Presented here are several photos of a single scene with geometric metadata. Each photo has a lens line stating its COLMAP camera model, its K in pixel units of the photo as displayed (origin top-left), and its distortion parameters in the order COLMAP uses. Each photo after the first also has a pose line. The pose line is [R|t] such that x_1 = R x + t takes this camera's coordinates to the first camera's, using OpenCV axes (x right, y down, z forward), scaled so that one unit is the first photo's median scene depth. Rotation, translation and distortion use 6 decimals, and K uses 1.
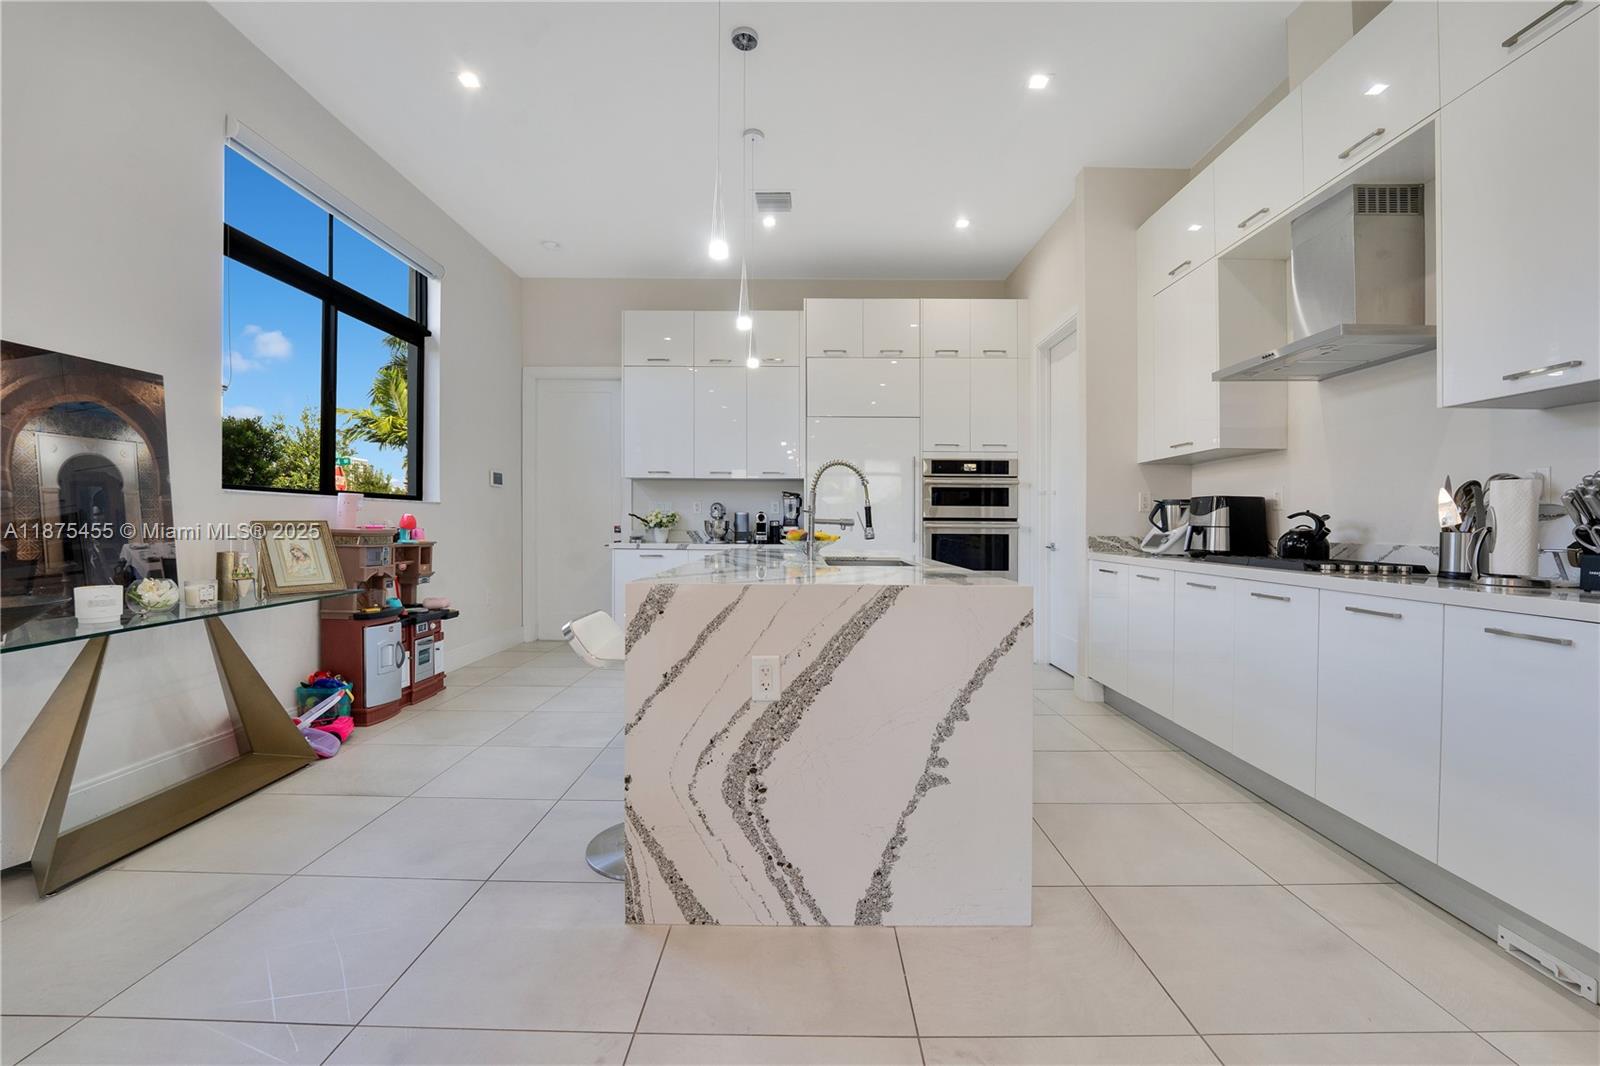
lens RADIAL K [[675.5, 0, 800.0], [0, 675.5, 533.0], [0, 0, 1]] dist [-0.019241, 0.000815]
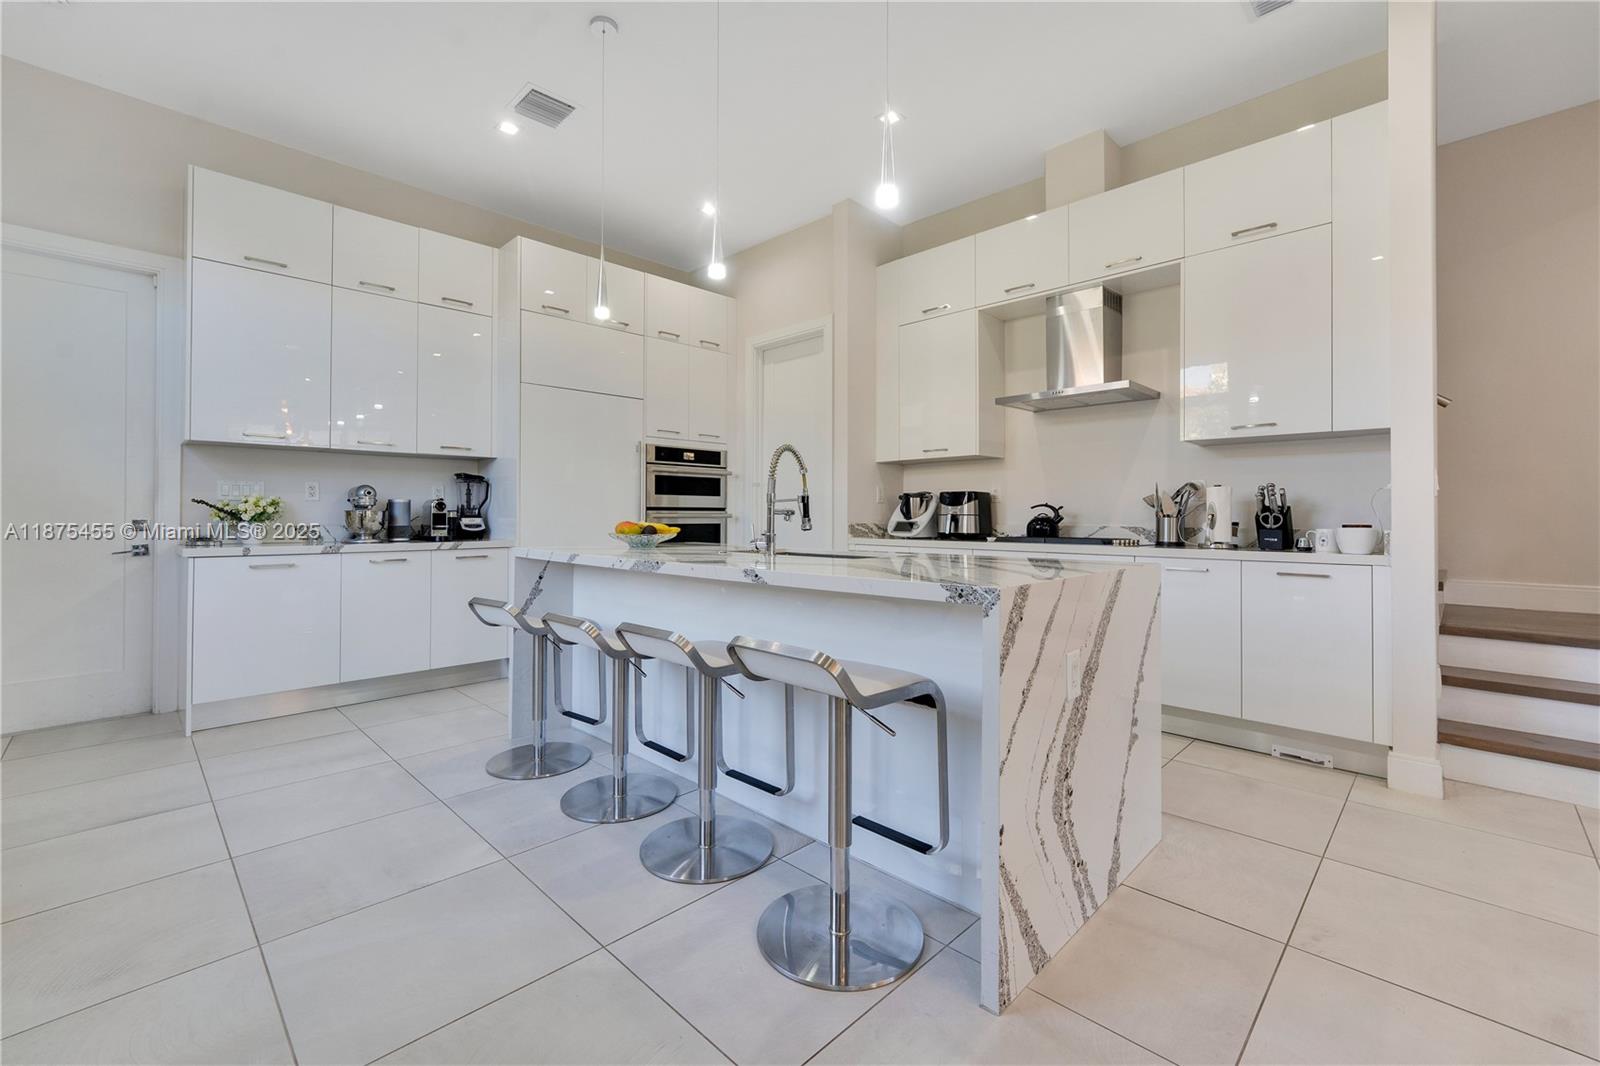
lens RADIAL K [[669.5, 0, 796.9], [0, 669.5, 514.2], [0, 0, 1]] dist [0.001124, 0.000188]
pose [[0.701508, -0.005797, 0.712638, -0.444309], [0.013066, 0.999903, -0.004728, -0.007608], [-0.712542, 0.012628, 0.701516, 0.266453]]
